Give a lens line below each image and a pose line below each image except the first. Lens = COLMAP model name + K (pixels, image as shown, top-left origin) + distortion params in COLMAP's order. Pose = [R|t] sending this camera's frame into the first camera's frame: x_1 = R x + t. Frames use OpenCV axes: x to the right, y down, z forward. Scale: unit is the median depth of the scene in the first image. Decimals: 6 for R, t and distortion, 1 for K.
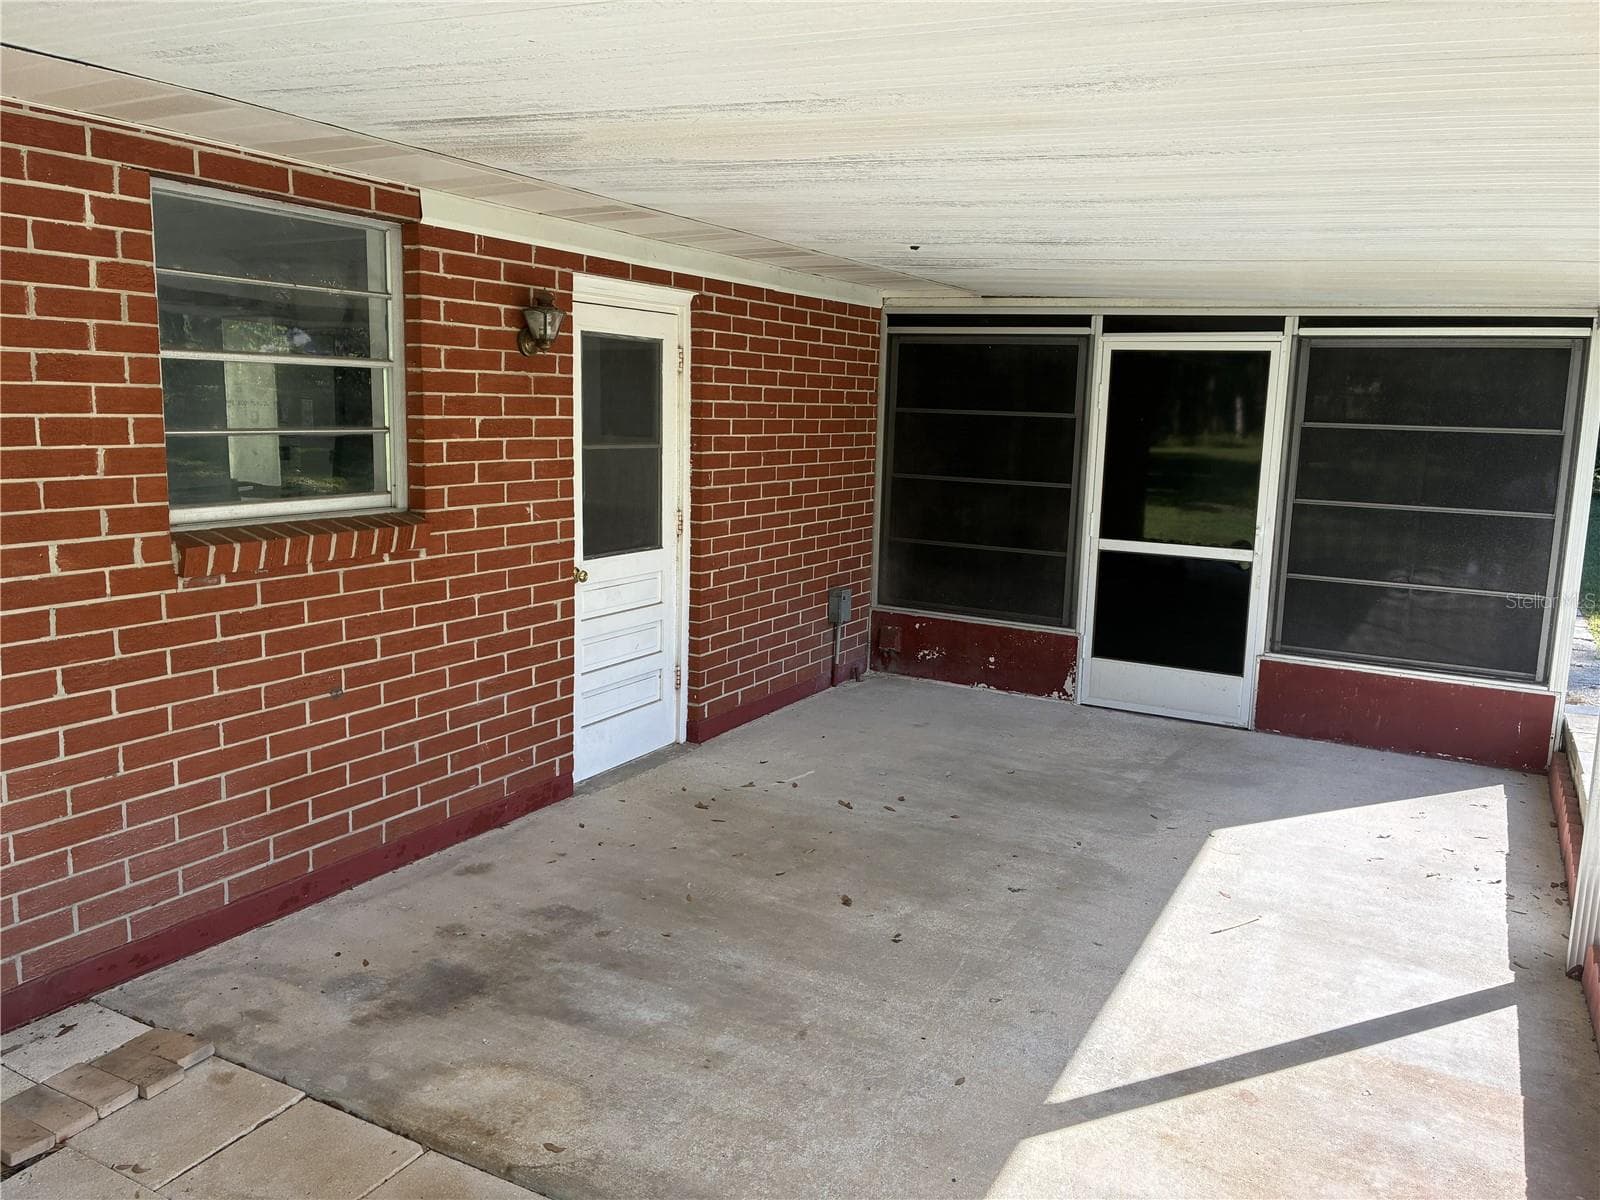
lens RADIAL K [[1194.3, 0, 797.4], [0, 1194.3, 593.6], [0, 0, 1]] dist [0.063730, -0.087339]
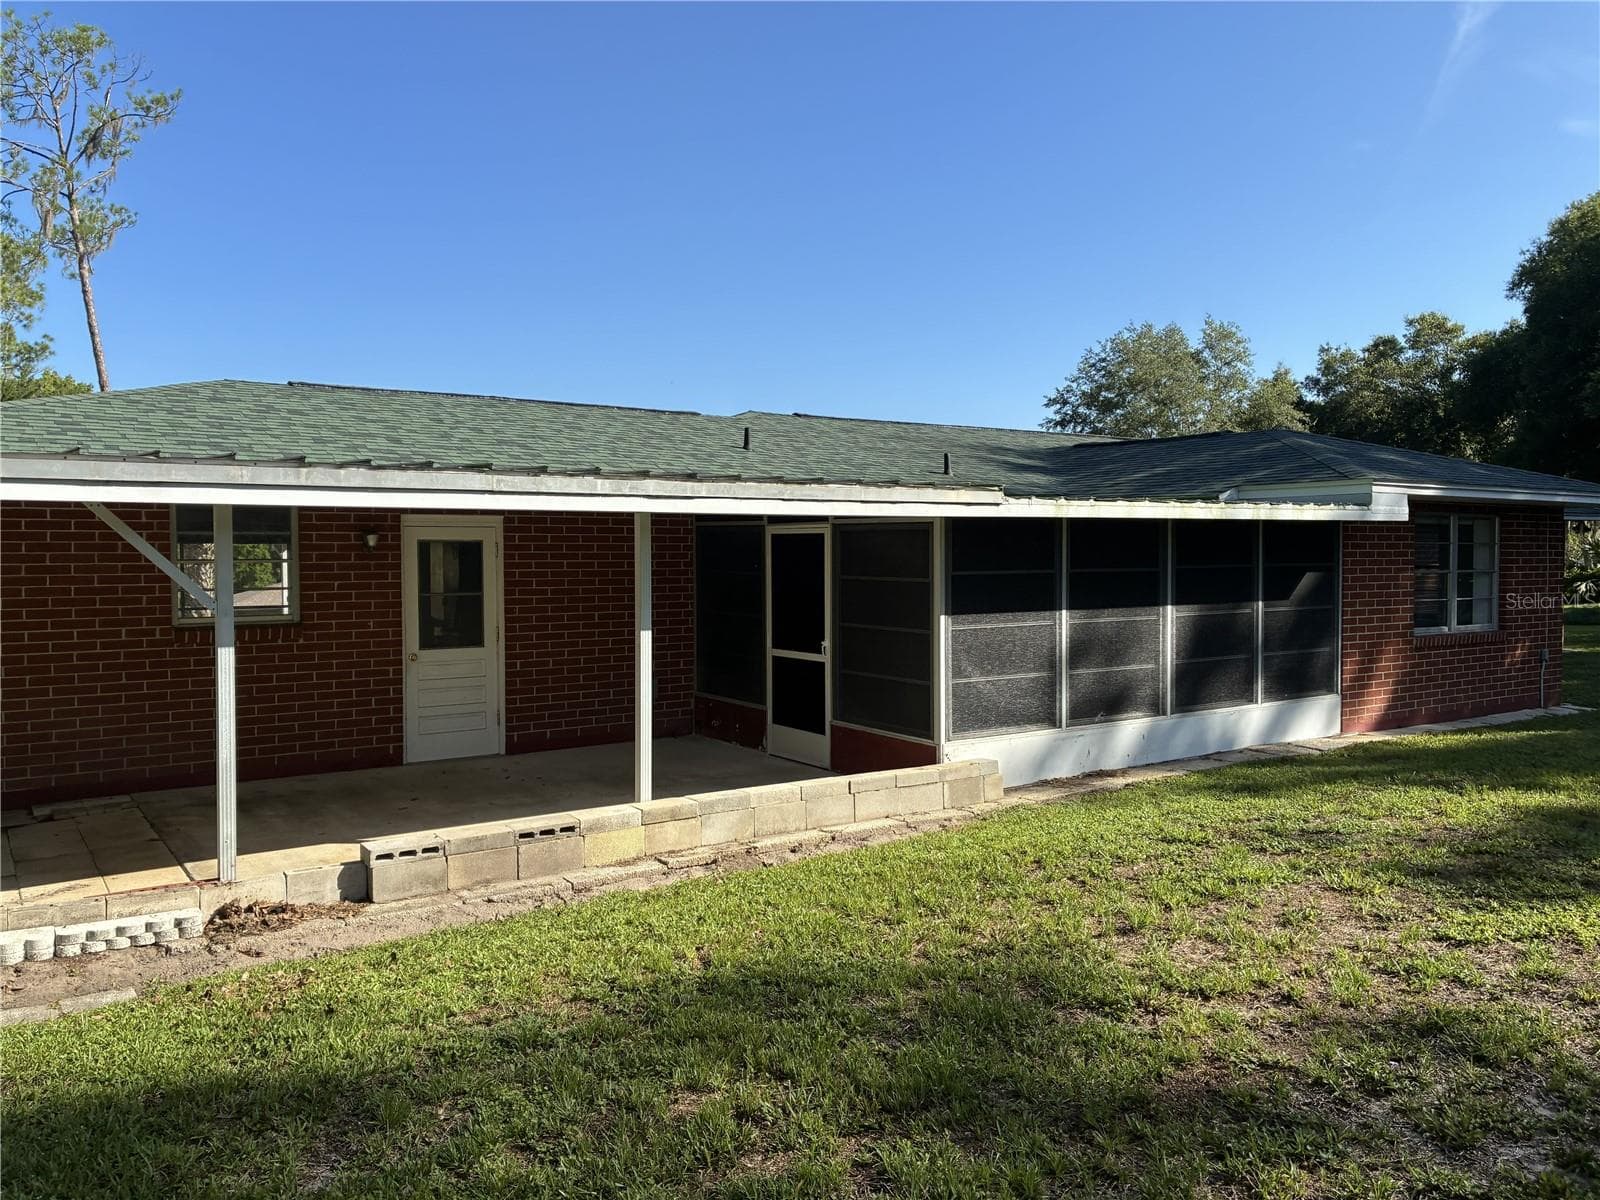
lens RADIAL K [[1194.3, 0, 797.4], [0, 1194.3, 593.6], [0, 0, 1]] dist [0.063730, -0.087339]
pose [[0.891929, -0.016388, -0.451879, 1.201892], [-0.043380, 0.991632, -0.121587, 0.088859], [0.450091, 0.128050, 0.883754, -0.479857]]
